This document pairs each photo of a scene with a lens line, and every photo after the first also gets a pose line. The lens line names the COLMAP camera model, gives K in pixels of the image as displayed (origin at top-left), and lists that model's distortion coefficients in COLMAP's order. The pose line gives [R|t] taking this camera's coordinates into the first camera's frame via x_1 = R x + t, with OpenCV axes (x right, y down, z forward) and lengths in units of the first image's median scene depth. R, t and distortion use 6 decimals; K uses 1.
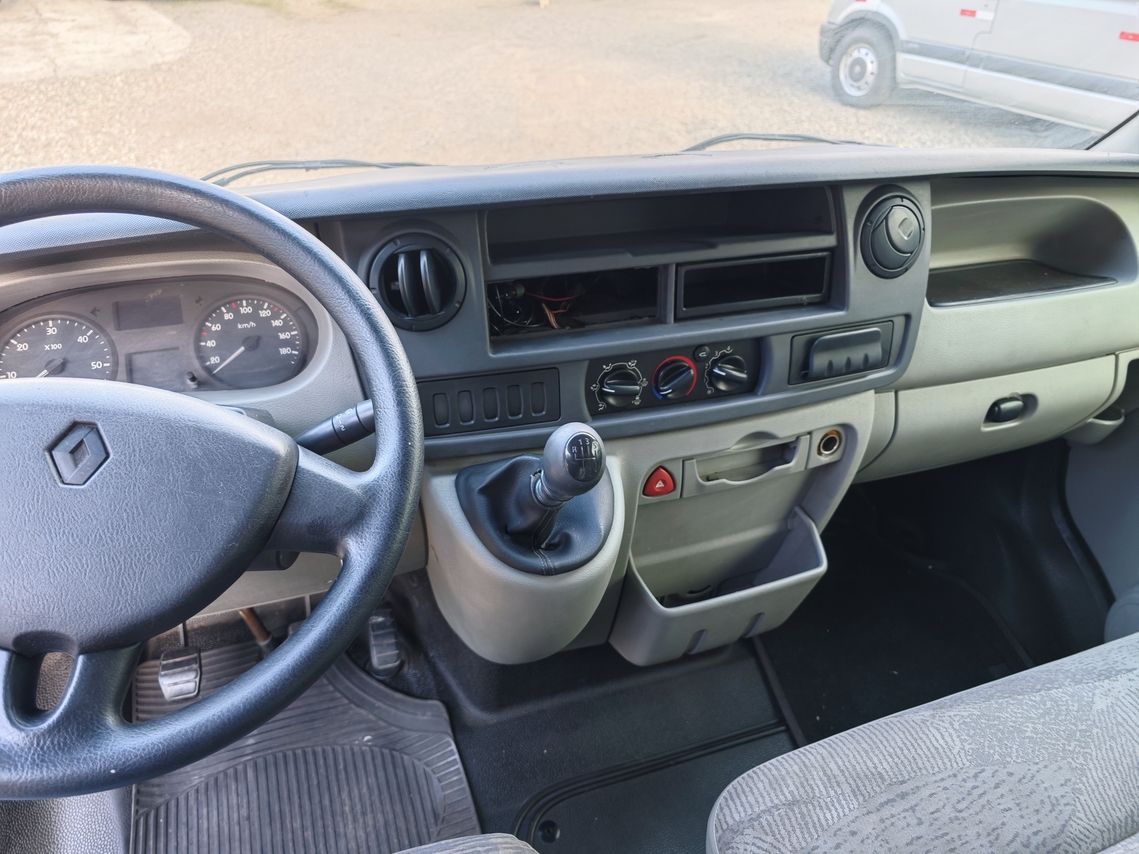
lens RADIAL K [[769.0, 0, 570.7], [0, 769.0, 432.7], [0, 0, 1]] dist [-0.010503, 0.006132]
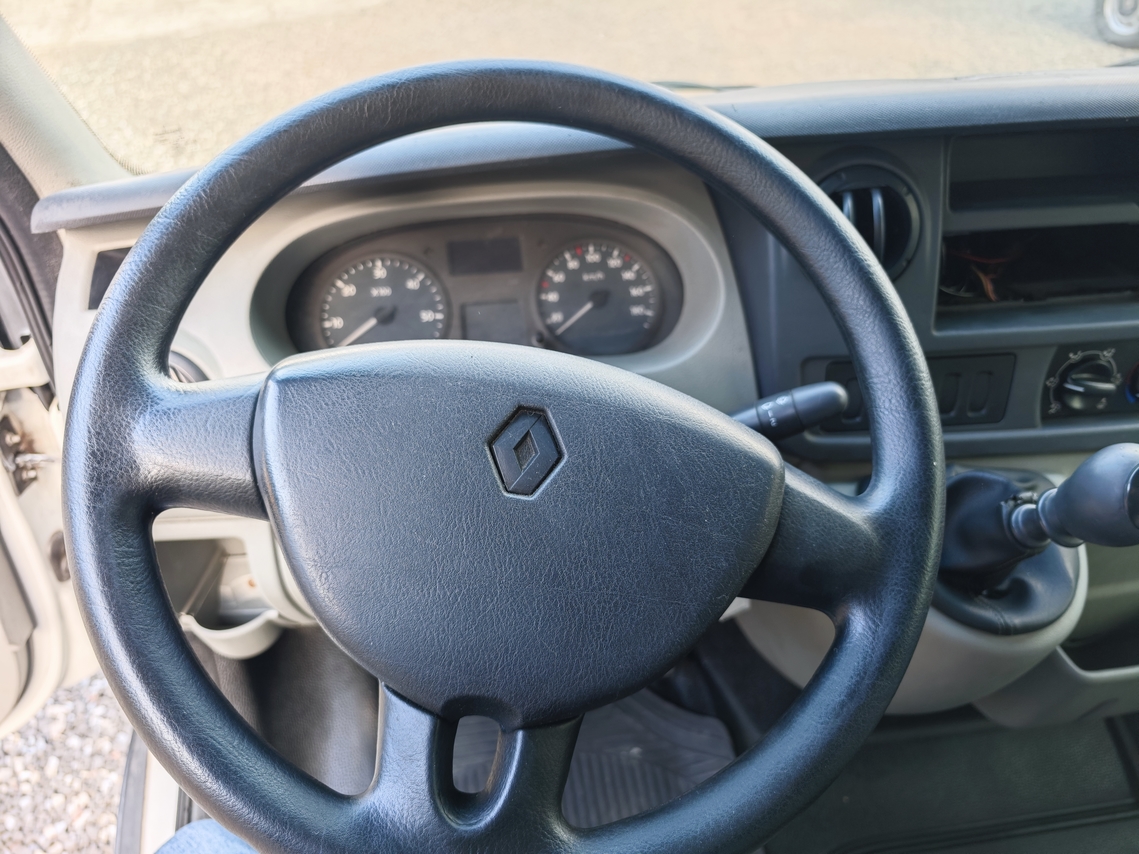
lens RADIAL K [[769.0, 0, 570.7], [0, 769.0, 420.5], [0, 0, 1]] dist [-0.010503, 0.006132]
pose [[0.980827, 0.079312, -0.178010, -0.302188], [-0.071758, 0.996243, 0.048490, -0.025487], [0.181187, -0.034787, 0.982833, 0.188744]]
